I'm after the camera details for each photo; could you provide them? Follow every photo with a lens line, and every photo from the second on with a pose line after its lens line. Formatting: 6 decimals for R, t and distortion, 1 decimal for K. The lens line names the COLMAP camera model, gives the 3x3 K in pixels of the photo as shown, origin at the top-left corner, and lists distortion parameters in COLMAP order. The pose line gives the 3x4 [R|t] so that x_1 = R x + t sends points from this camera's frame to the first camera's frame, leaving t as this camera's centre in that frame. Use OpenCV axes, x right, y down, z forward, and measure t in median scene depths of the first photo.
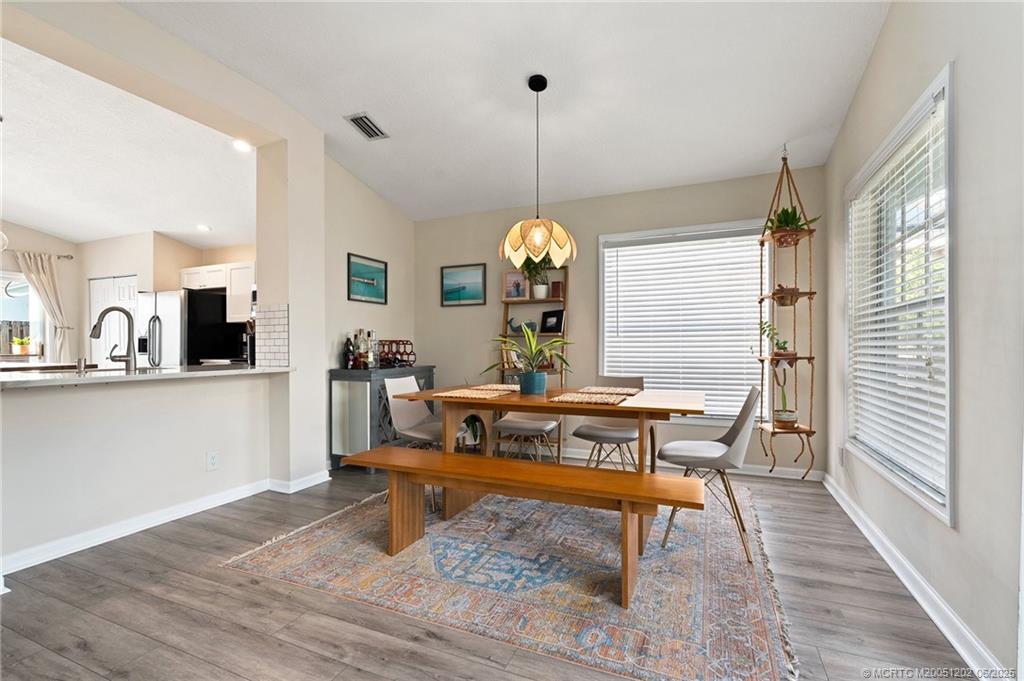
lens RADIAL K [[458.8, 0, 514.4], [0, 458.8, 344.7], [0, 0, 1]] dist [-0.004335, -0.000026]
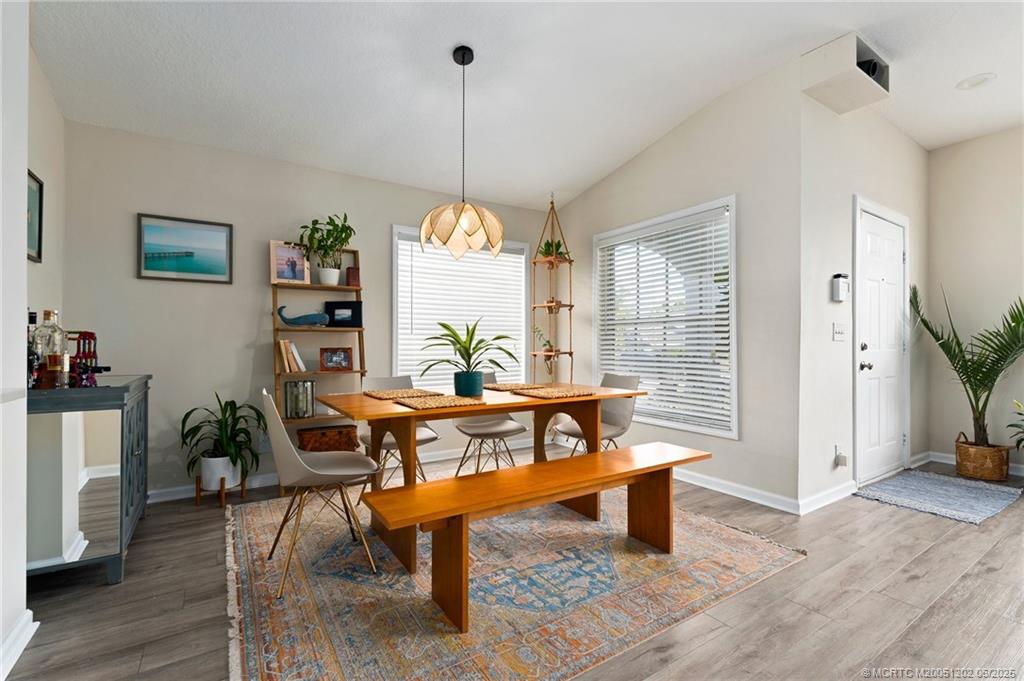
lens RADIAL K [[454.2, 0, 512.0], [0, 454.2, 340.5], [0, 0, 1]] dist [-0.004788, -0.000118]
pose [[0.553165, 0.008743, 0.833026, -0.551079], [-0.005215, 0.999962, -0.007032, 0.002554], [-0.833056, -0.000454, 0.553189, 0.359625]]
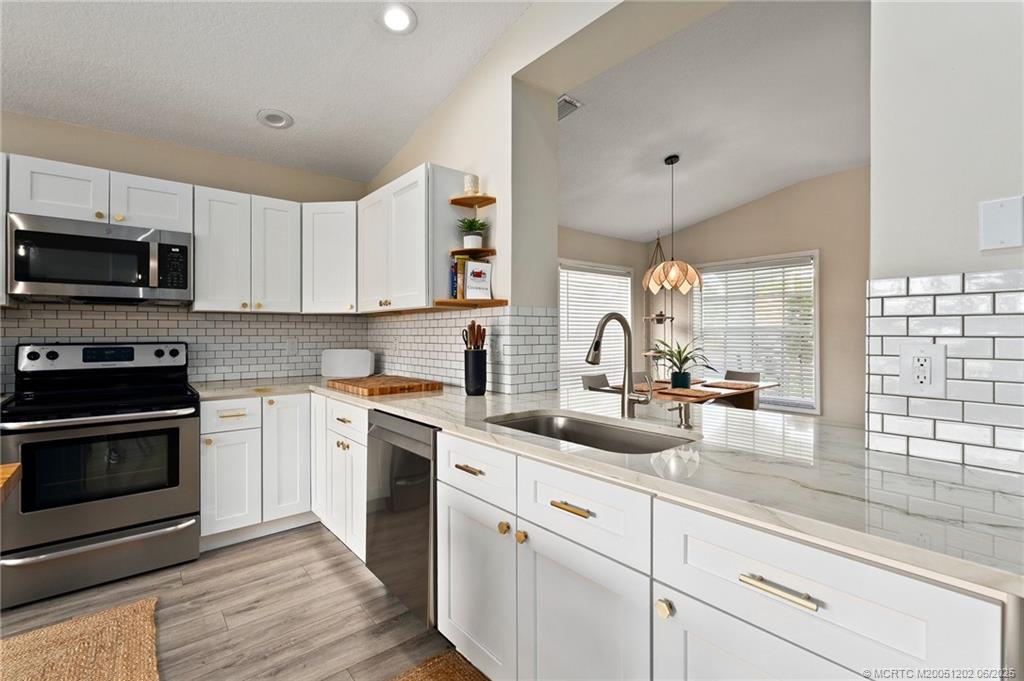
lens RADIAL K [[461.7, 0, 510.5], [0, 461.7, 332.7], [0, 0, 1]] dist [-0.003586, -0.000123]
pose [[0.450332, 0.004250, 0.892851, -1.183669], [-0.003959, 0.999988, -0.002763, -0.044405], [-0.892853, -0.002291, 0.450343, 0.693335]]
